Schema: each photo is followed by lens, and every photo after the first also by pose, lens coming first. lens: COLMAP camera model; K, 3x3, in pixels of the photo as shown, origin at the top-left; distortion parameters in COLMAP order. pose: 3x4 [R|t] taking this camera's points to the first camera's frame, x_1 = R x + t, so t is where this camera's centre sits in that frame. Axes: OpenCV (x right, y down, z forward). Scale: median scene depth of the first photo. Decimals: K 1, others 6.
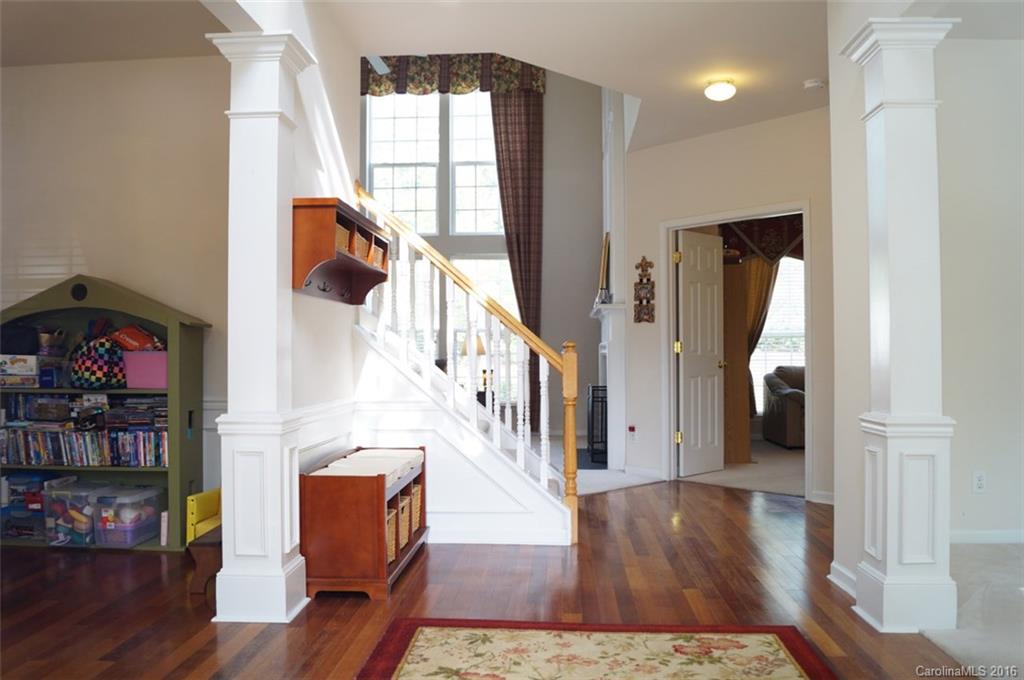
lens RADIAL K [[809.5, 0, 514.7], [0, 809.5, 342.9], [0, 0, 1]] dist [-0.067174, -0.009034]
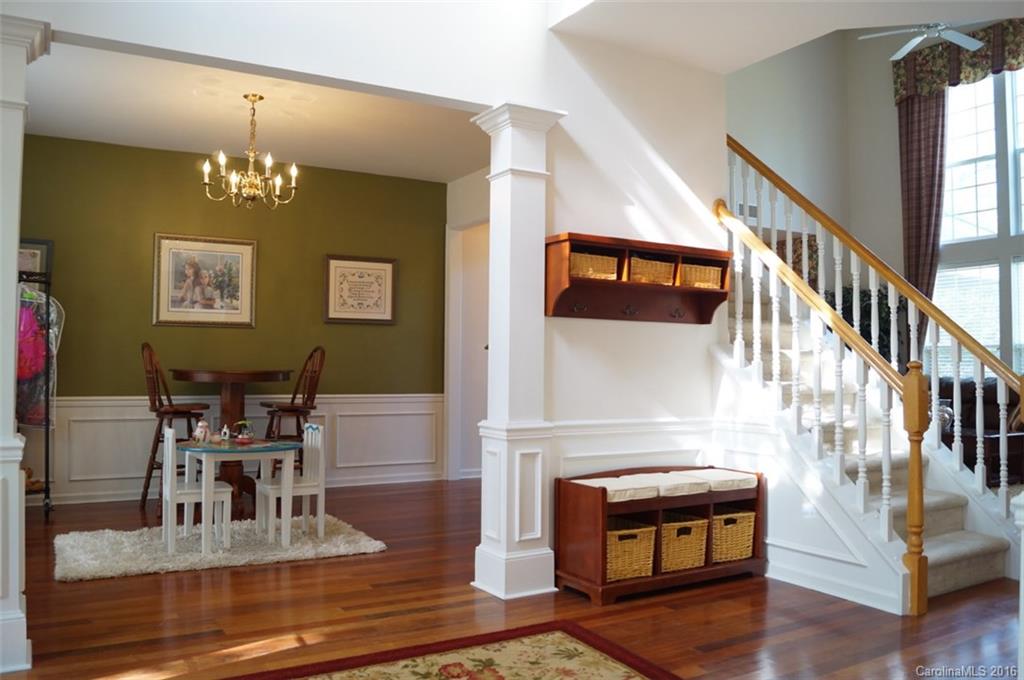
lens RADIAL K [[809.5, 0, 520.5], [0, 809.5, 342.0], [0, 0, 1]] dist [-0.067174, -0.009034]
pose [[0.568145, -0.012551, -0.822833, 0.741830], [-0.001183, 0.999870, -0.016068, -0.012564], [0.822927, 0.010102, 0.568057, 0.350897]]
